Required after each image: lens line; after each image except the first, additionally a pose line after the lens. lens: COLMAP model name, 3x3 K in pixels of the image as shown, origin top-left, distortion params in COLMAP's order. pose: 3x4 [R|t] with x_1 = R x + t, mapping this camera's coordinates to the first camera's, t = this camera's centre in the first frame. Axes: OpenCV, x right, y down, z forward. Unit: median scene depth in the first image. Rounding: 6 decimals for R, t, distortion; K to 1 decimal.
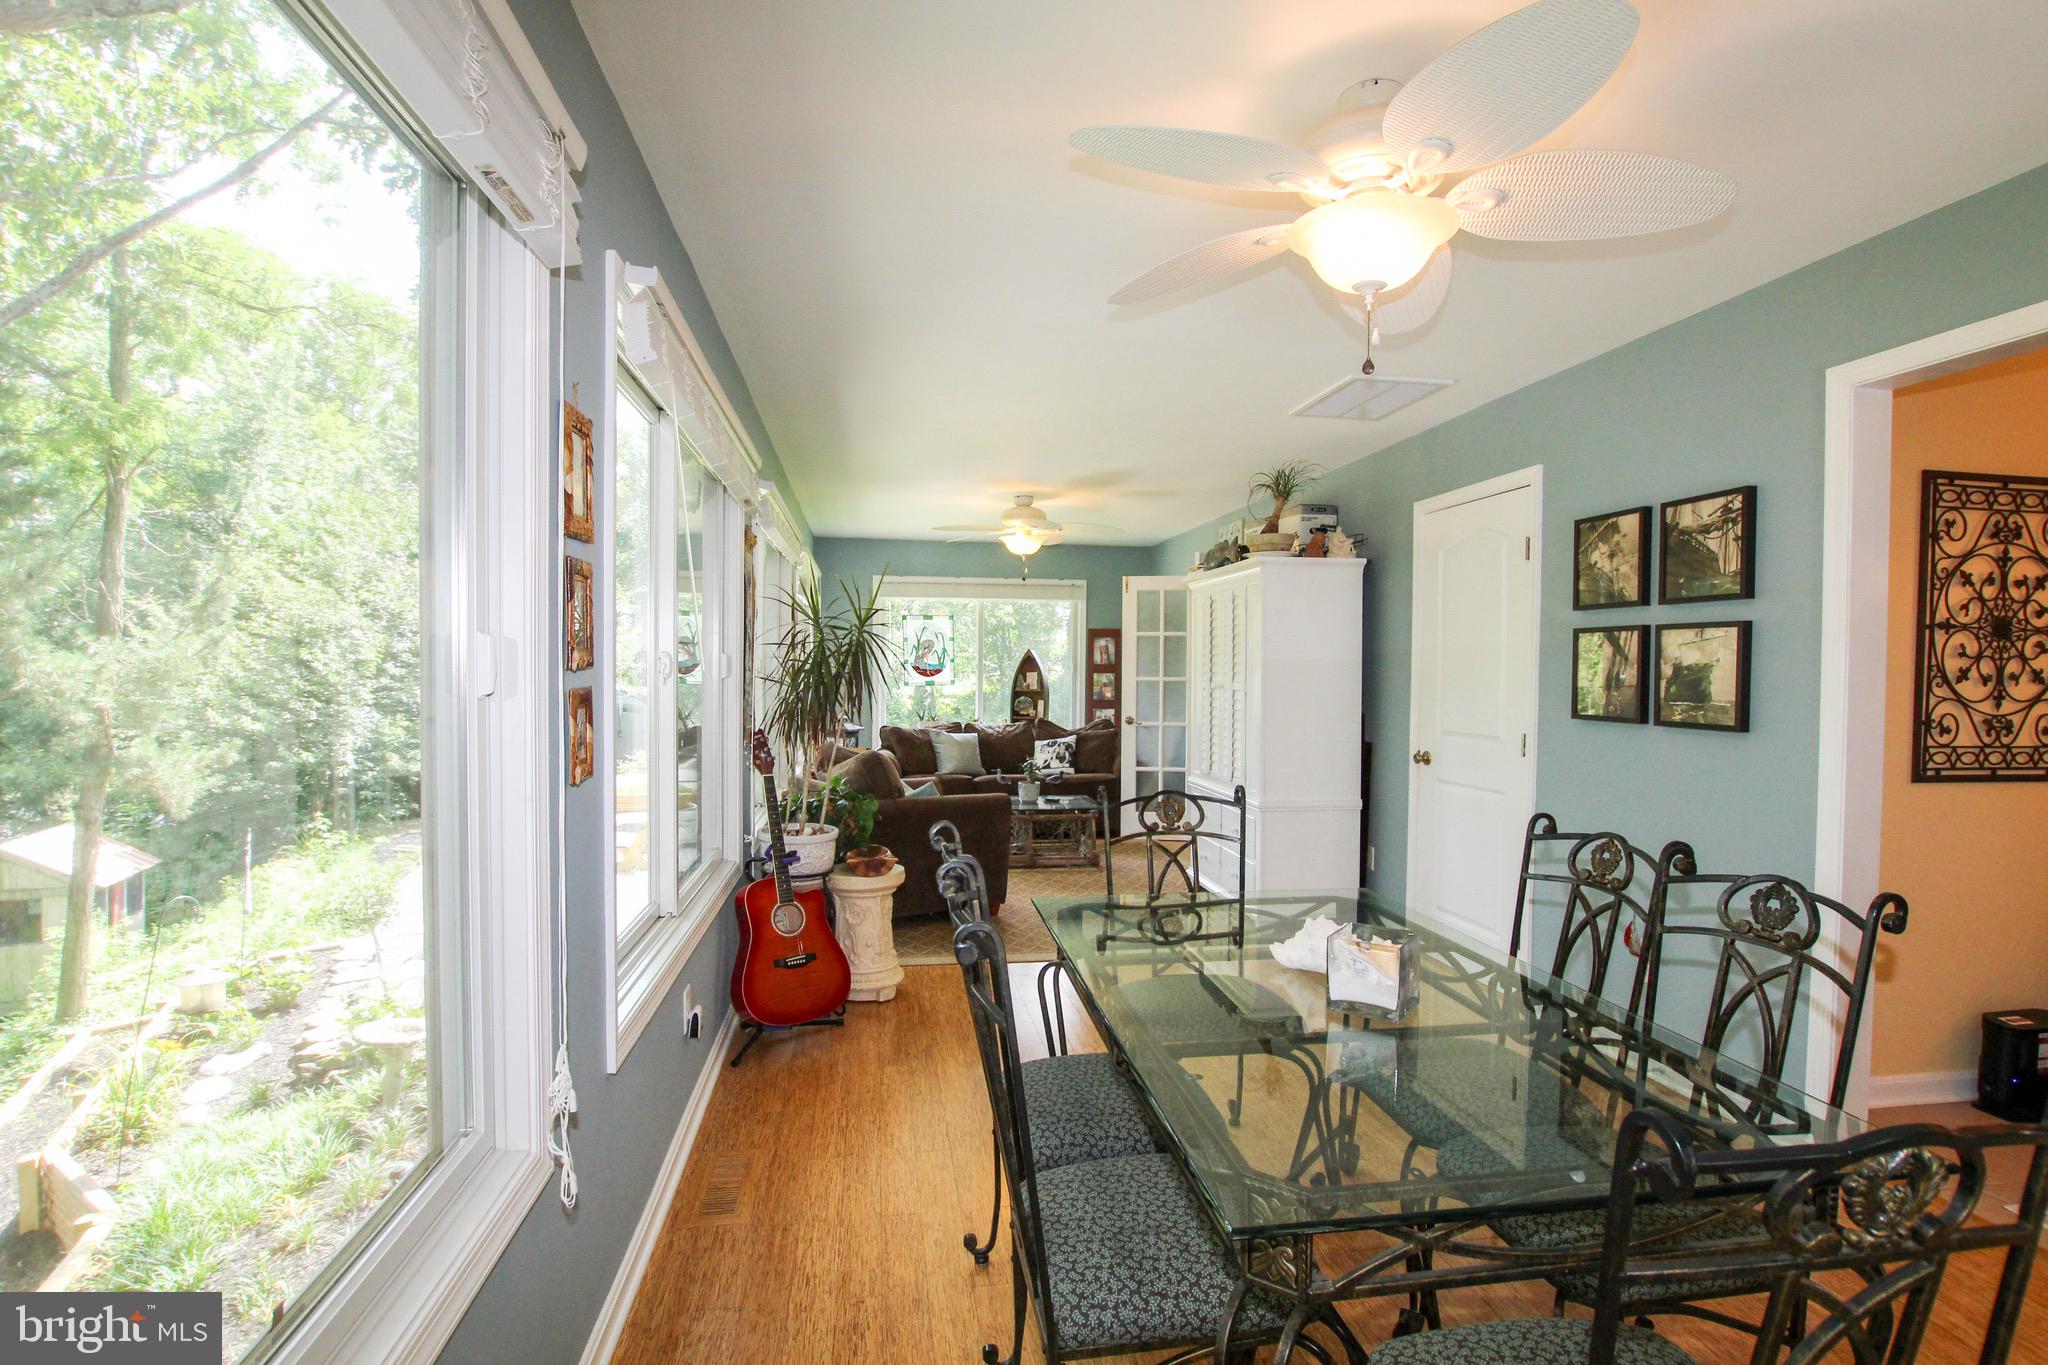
lens RADIAL K [[986.2, 0, 1030.7], [0, 986.2, 699.3], [0, 0, 1]] dist [-0.020371, 0.000154]
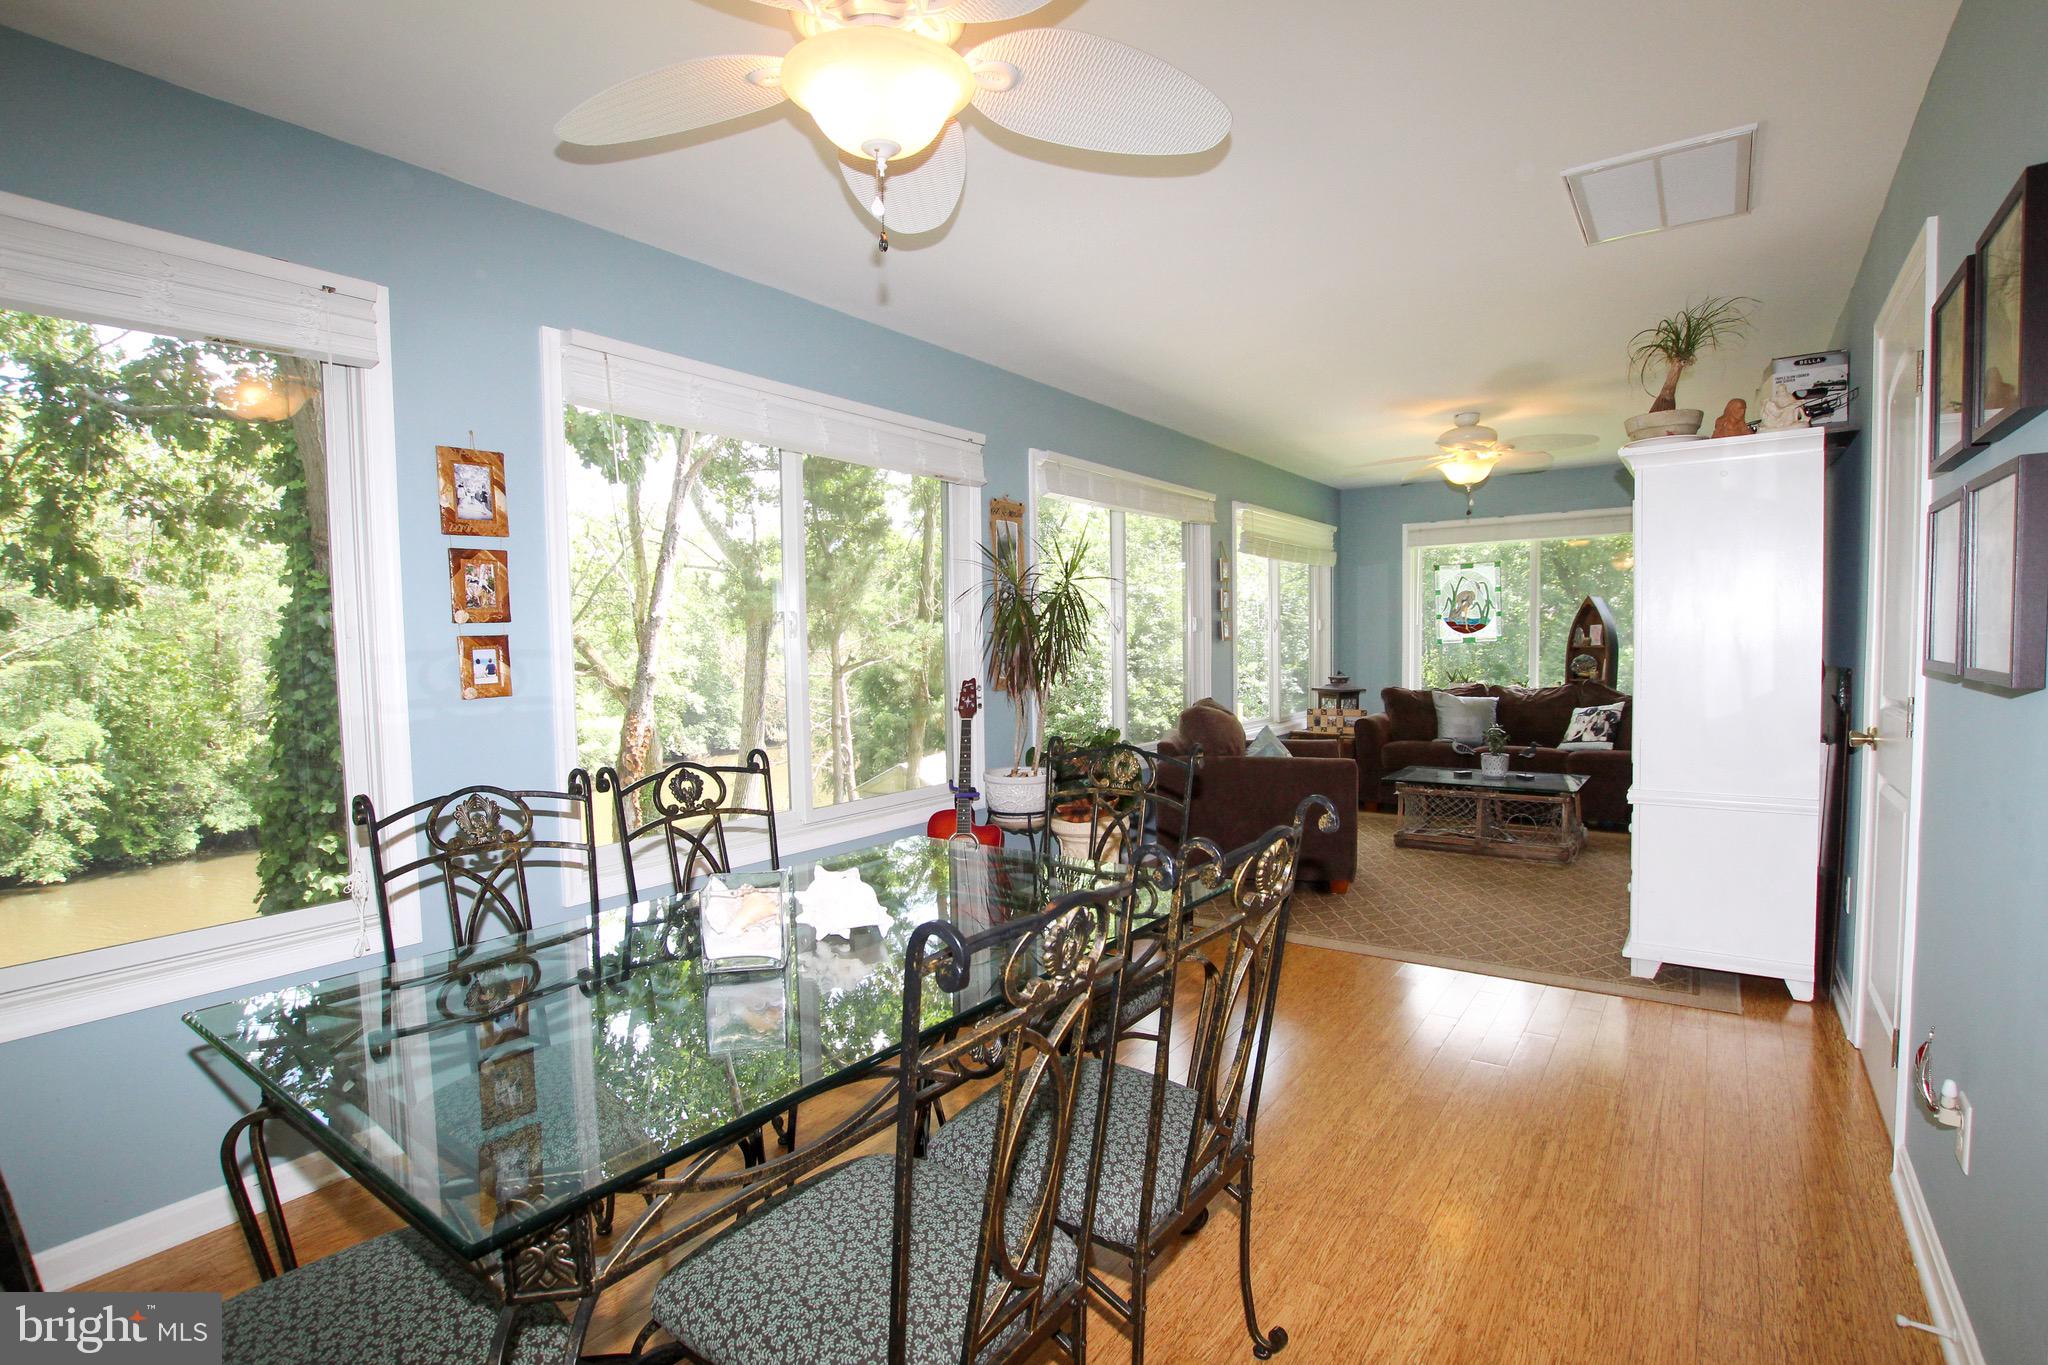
lens RADIAL K [[986.2, 0, 1030.7], [0, 986.2, 699.3], [0, 0, 1]] dist [-0.020371, 0.000154]
pose [[0.718616, 0.021569, -0.695073, 0.411545], [0.001131, 0.999481, 0.032185, 0.013994], [0.695406, -0.023915, 0.718219, 0.173911]]
